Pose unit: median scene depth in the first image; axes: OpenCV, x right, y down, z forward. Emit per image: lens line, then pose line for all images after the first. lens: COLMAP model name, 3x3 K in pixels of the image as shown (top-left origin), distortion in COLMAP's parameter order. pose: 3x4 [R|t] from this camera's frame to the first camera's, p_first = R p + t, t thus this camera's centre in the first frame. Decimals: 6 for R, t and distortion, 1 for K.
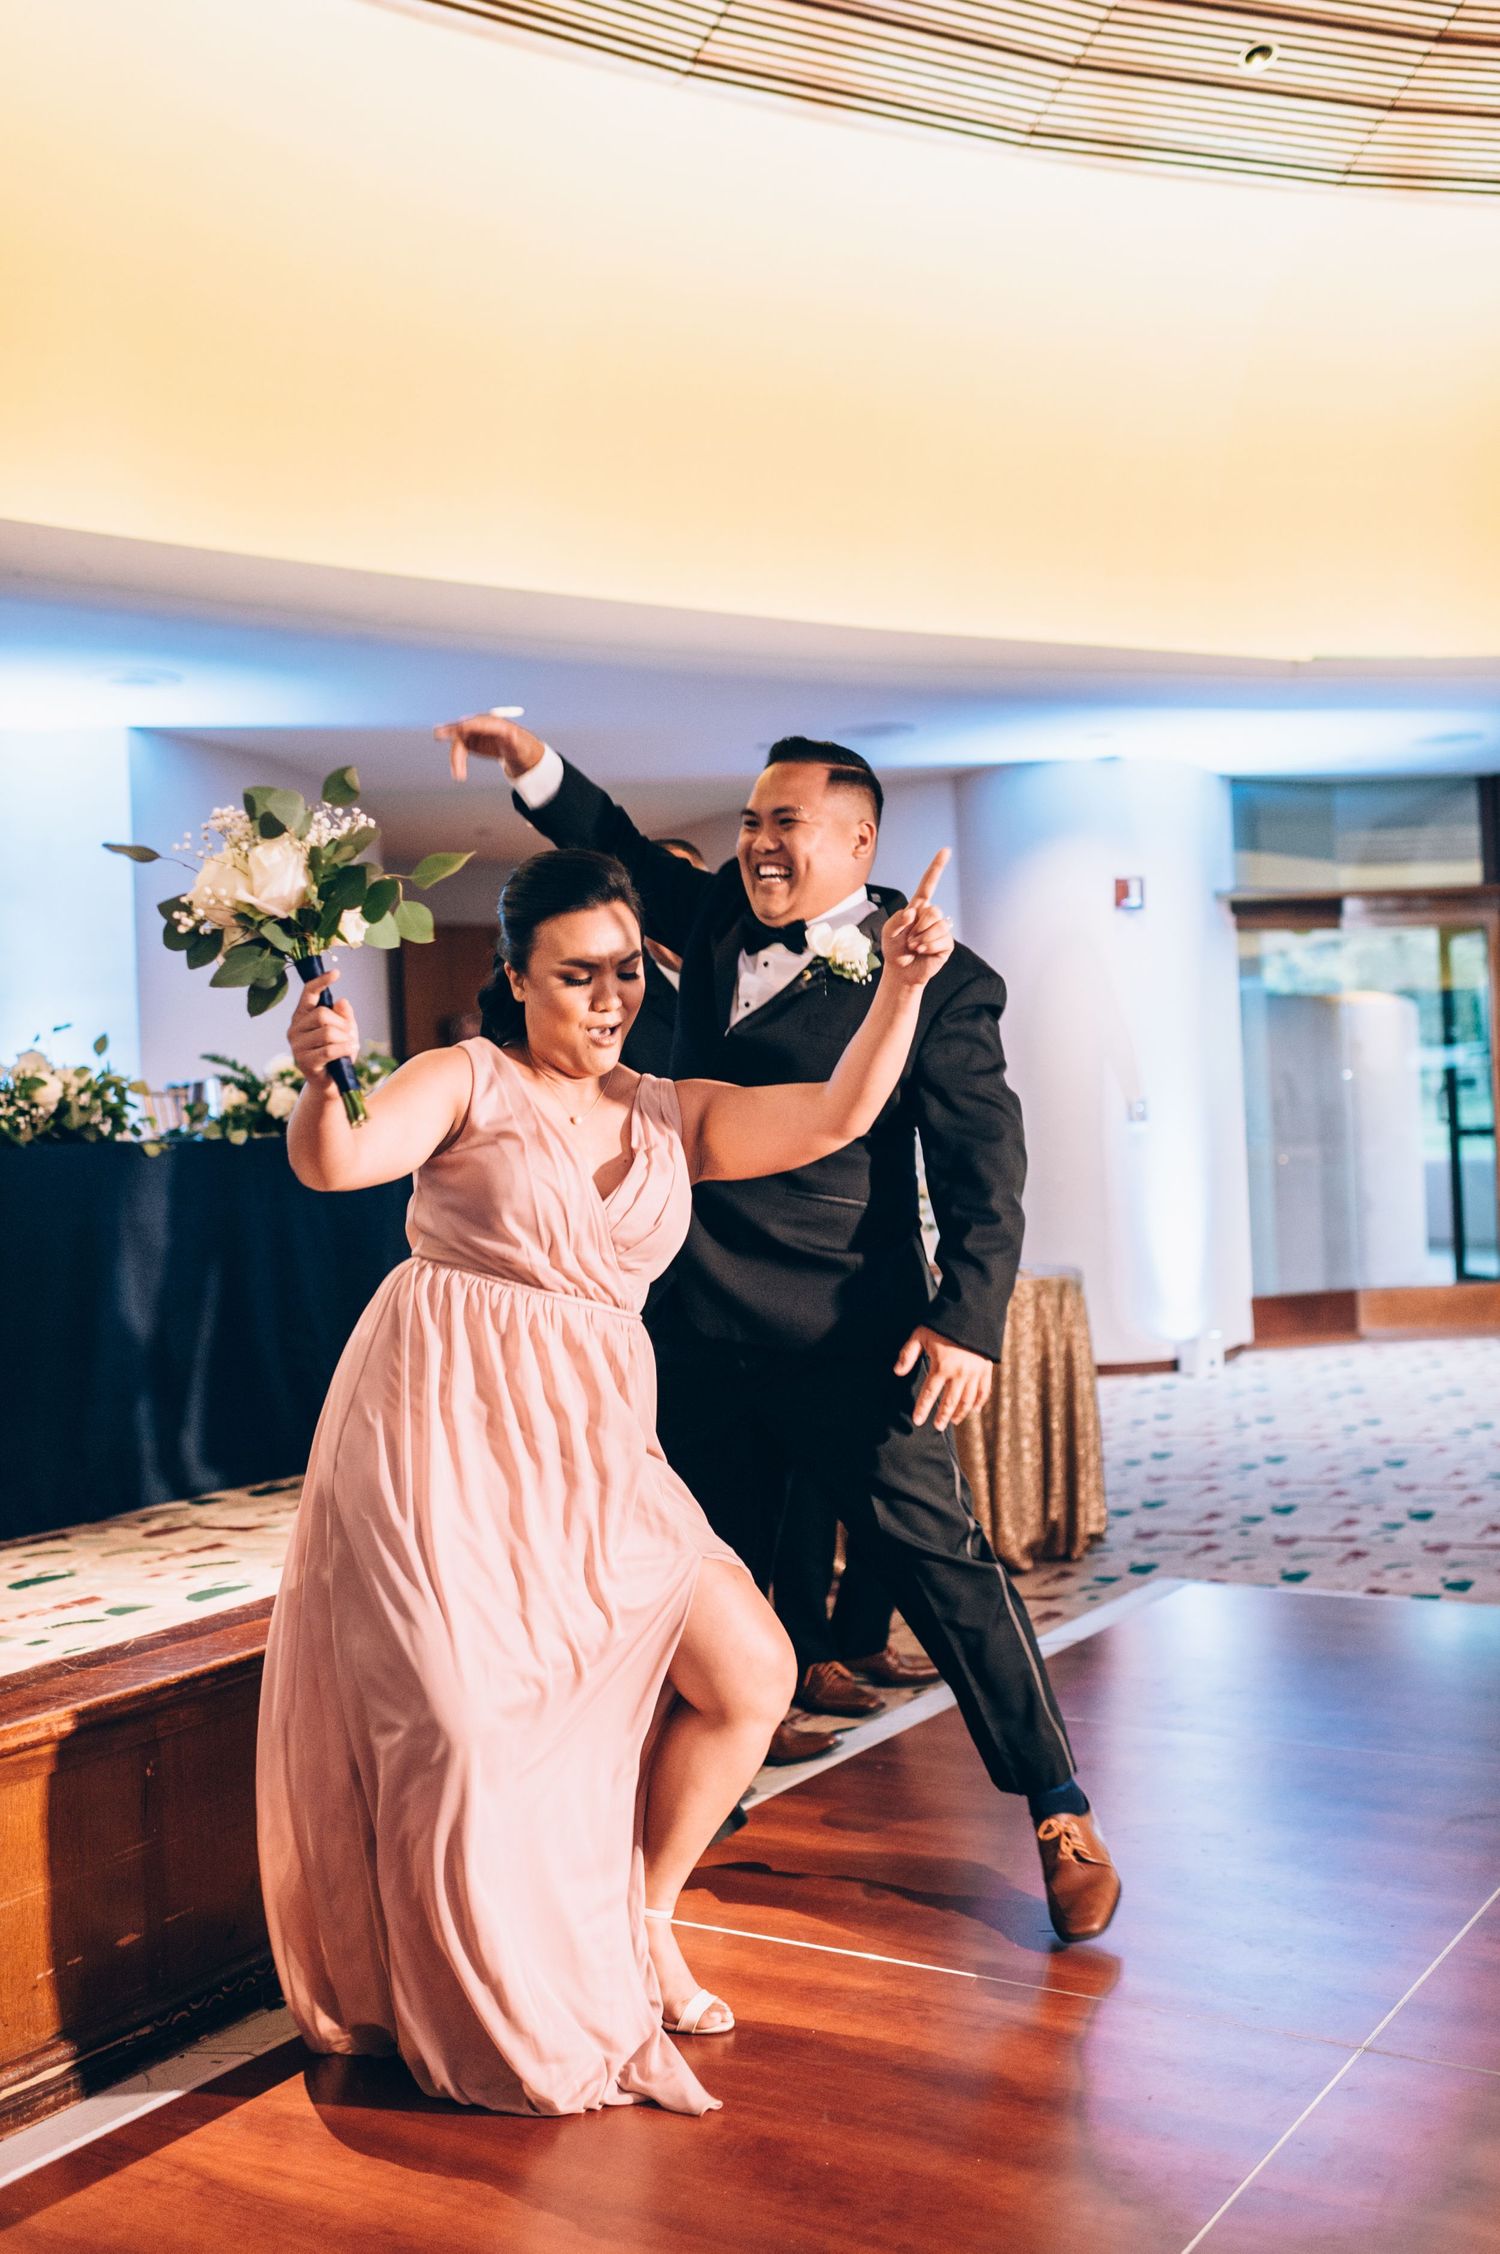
lens RADIAL K [[2227.3, 0, 750.0], [0, 2227.3, 1127.0], [0, 0, 1]] dist [-0.005500, -0.000311]
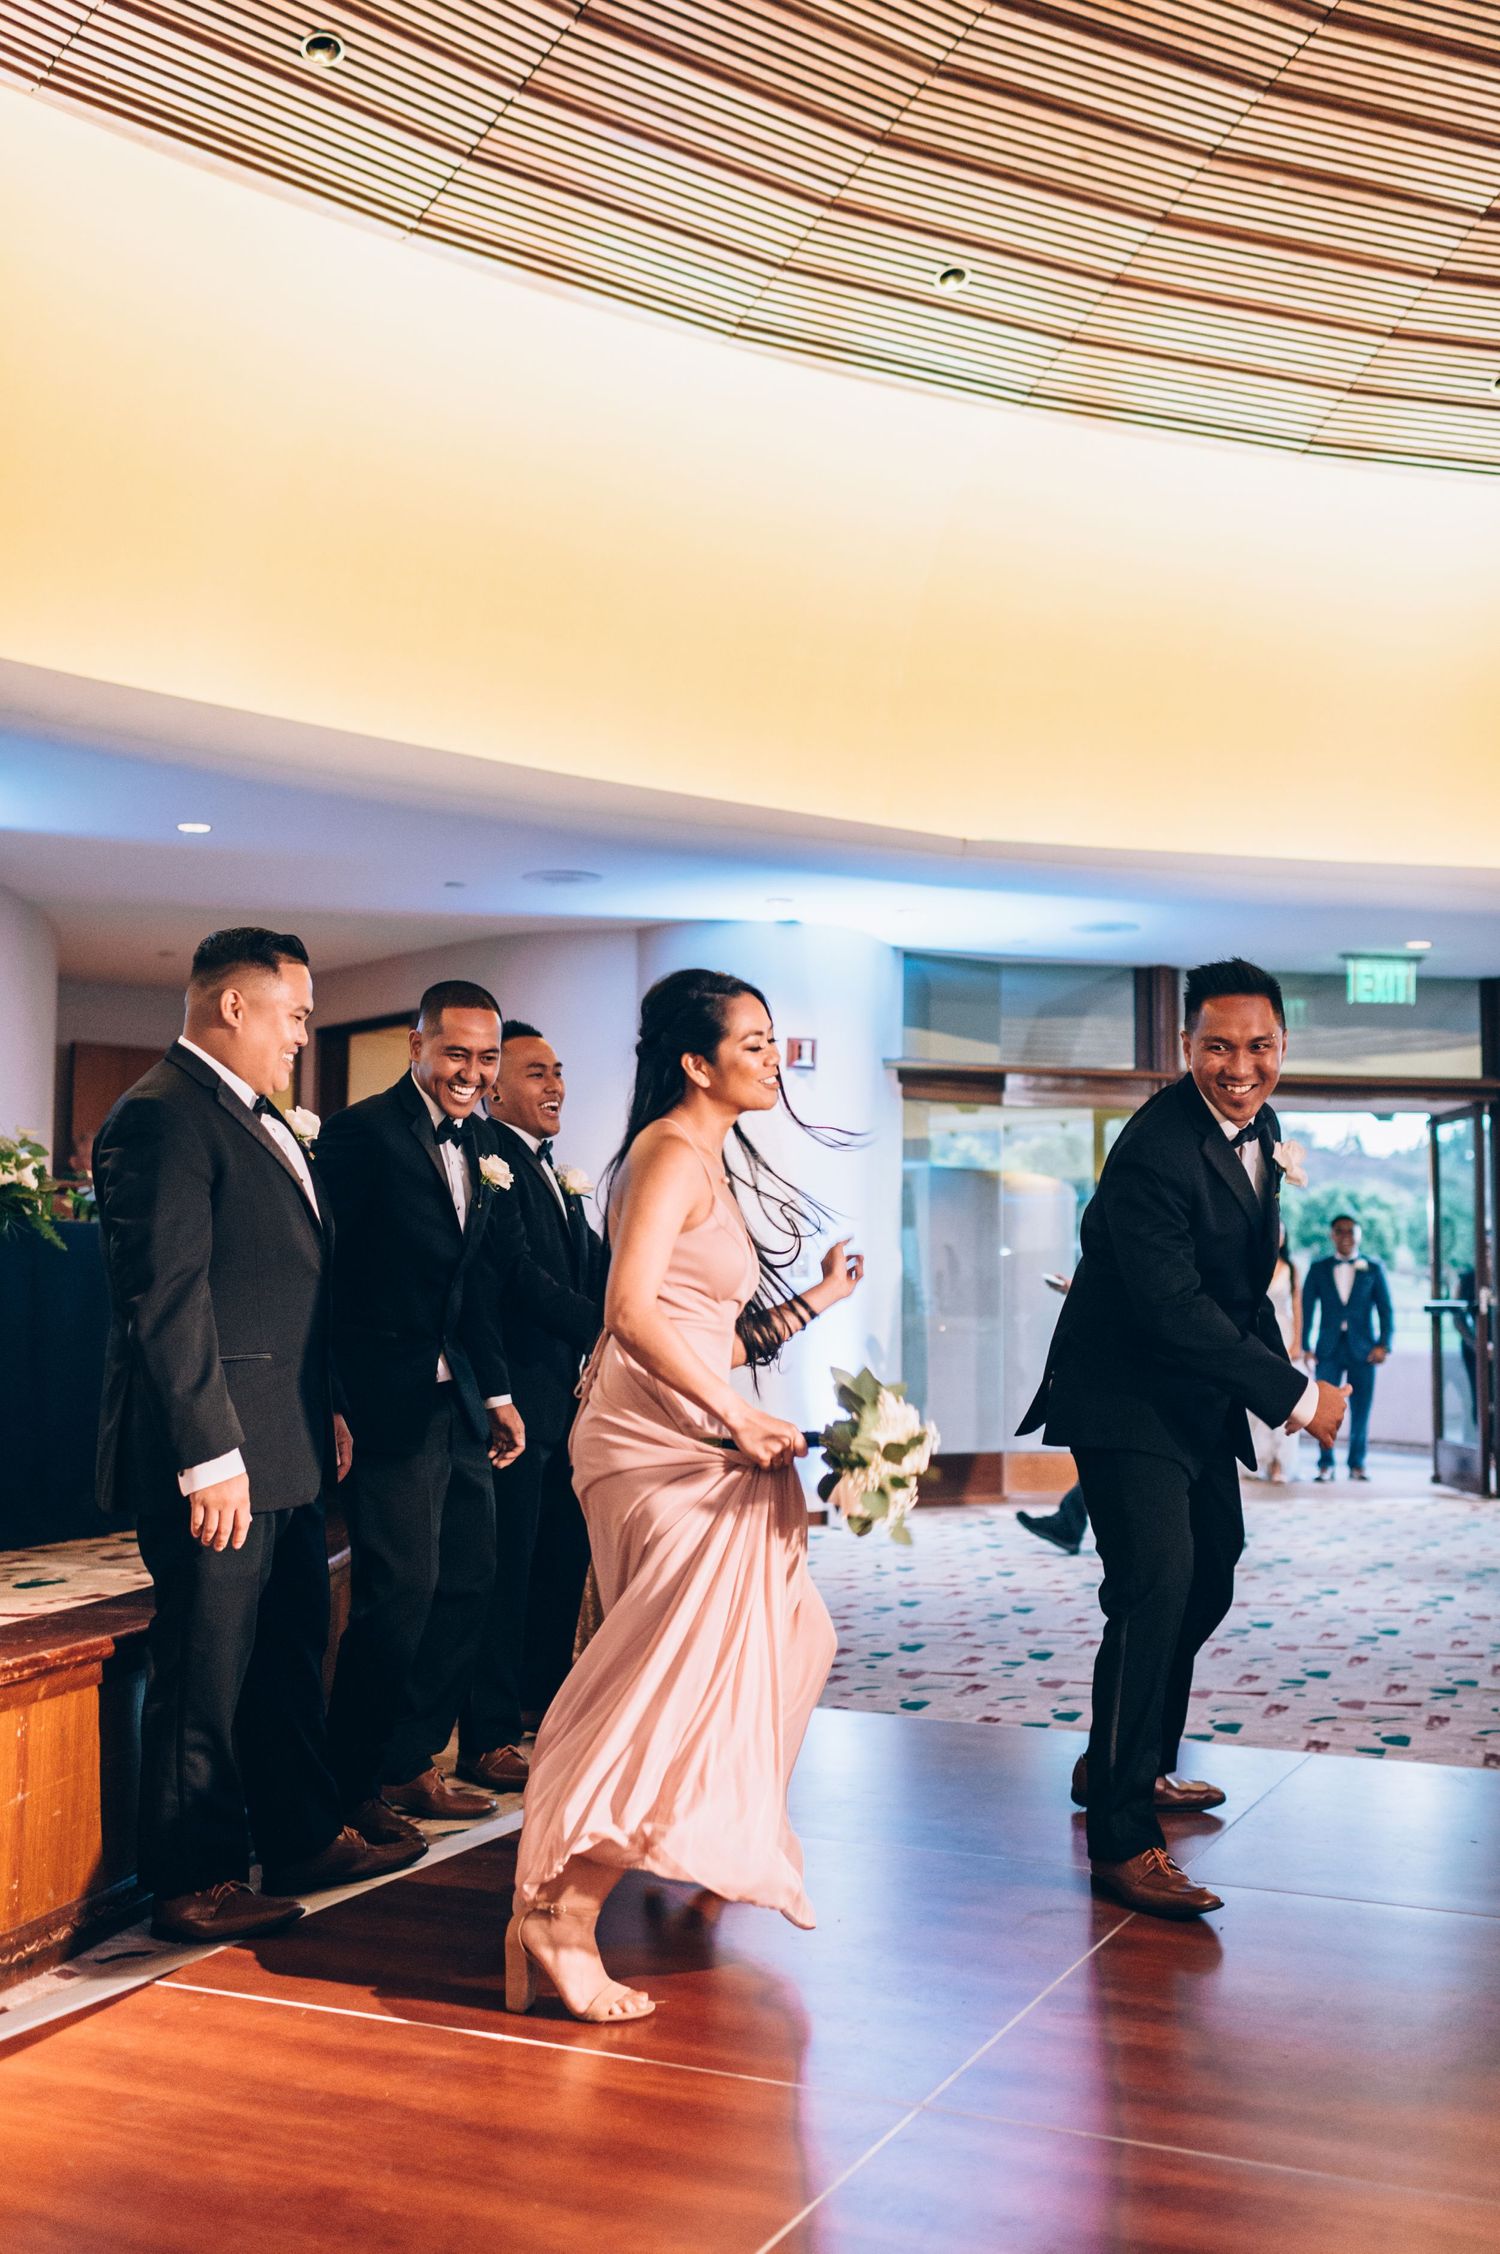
lens RADIAL K [[2223.8, 0, 750.0], [0, 2223.8, 1127.0], [0, 0, 1]] dist [-0.007268, 0.008234]
pose [[0.988651, 0.060943, 0.137314, 0.012457], [-0.050101, 0.995448, -0.081077, 0.022418], [-0.141630, 0.073277, 0.987204, -0.017844]]
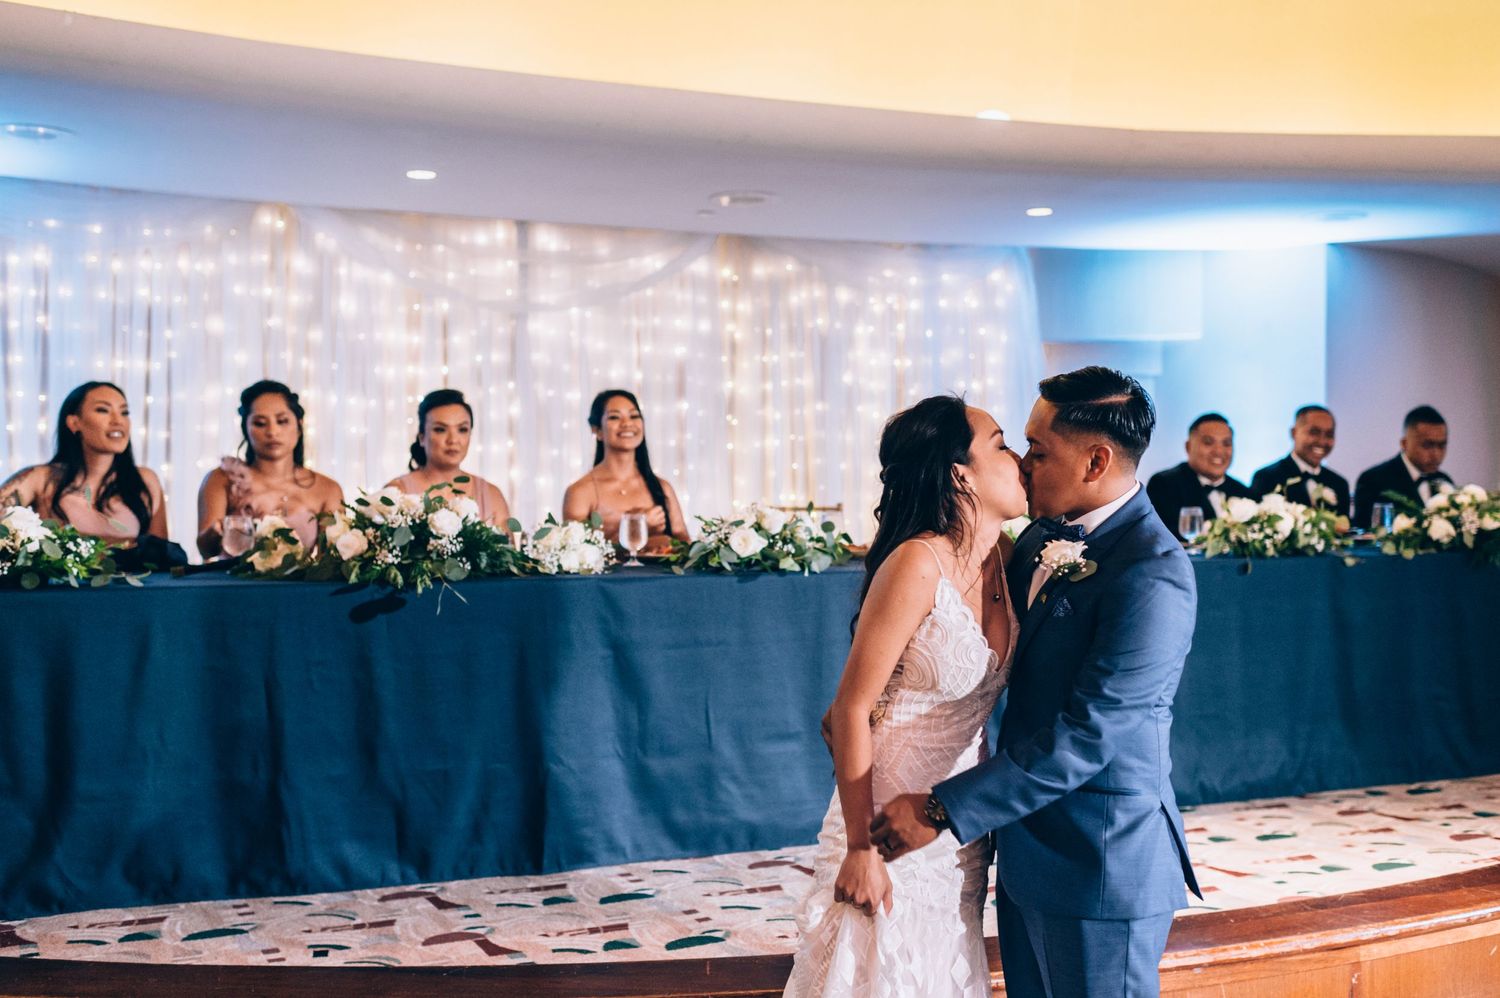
lens RADIAL K [[1540.8, 0, 750.0], [0, 1540.8, 499.0], [0, 0, 1]] dist [-0.008635, 0.016100]
pose [[0.819310, 0.041653, -0.571836, -0.000441], [-0.028670, 0.999086, 0.031696, -0.043320], [0.572634, -0.009575, 0.819755, -0.089291]]
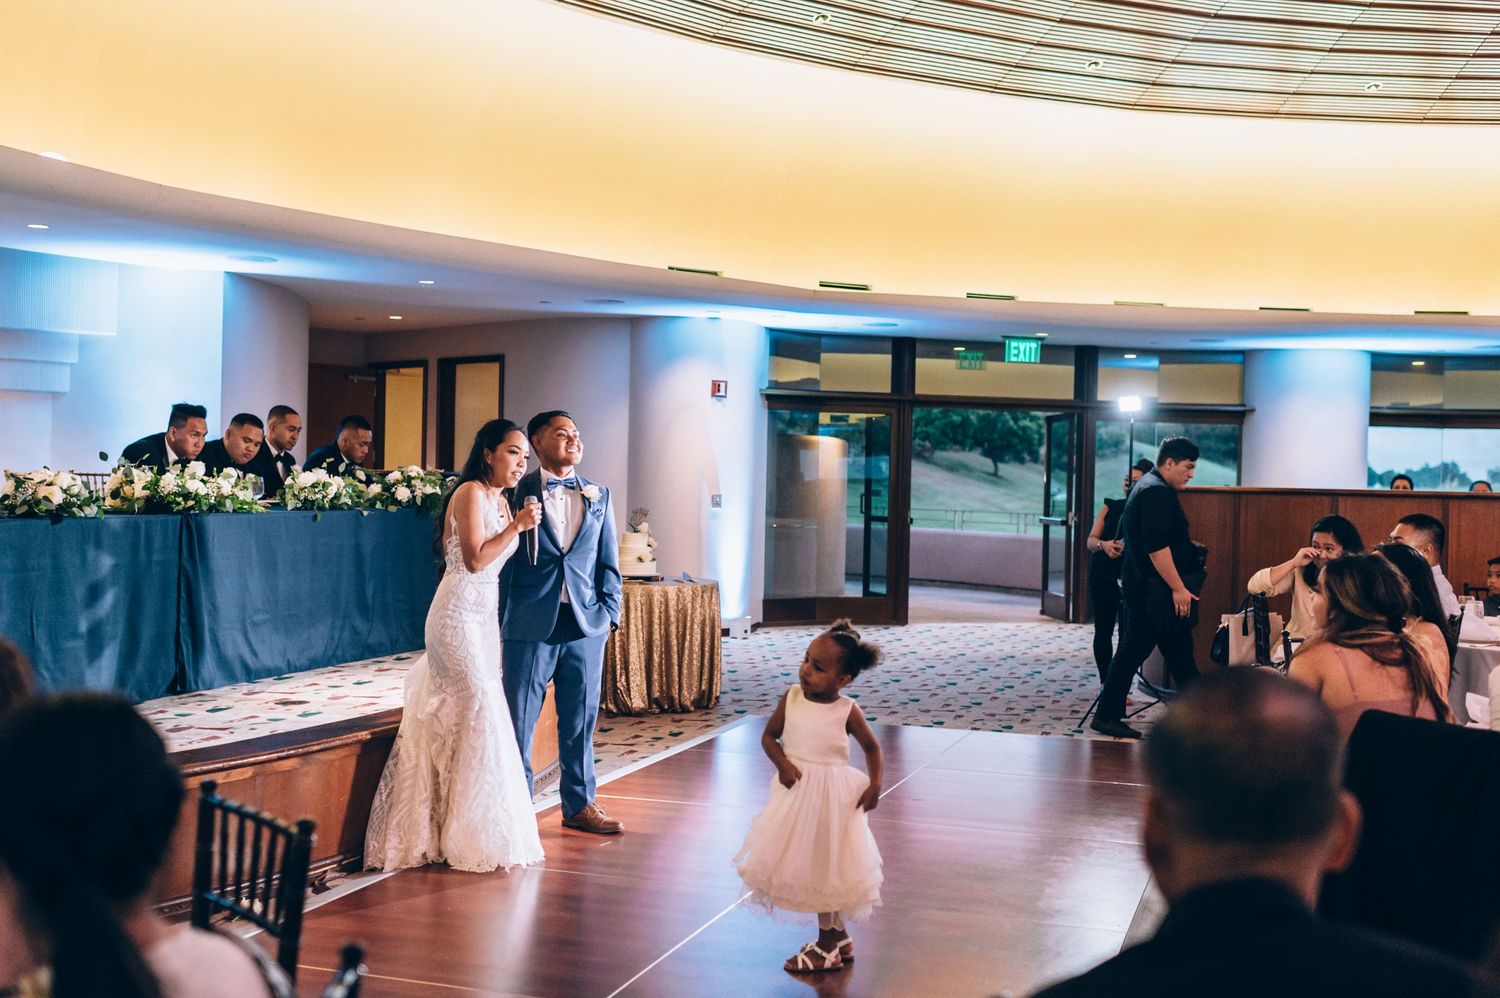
lens RADIAL K [[1570.1, 0, 750.0], [0, 1570.1, 499.0], [0, 0, 1]] dist [-0.021008, 0.006852]
pose [[0.968693, 0.060188, 0.240854, -0.215424], [-0.063621, 0.997953, 0.006495, -0.033016], [-0.239970, -0.021615, 0.970540, -0.568329]]
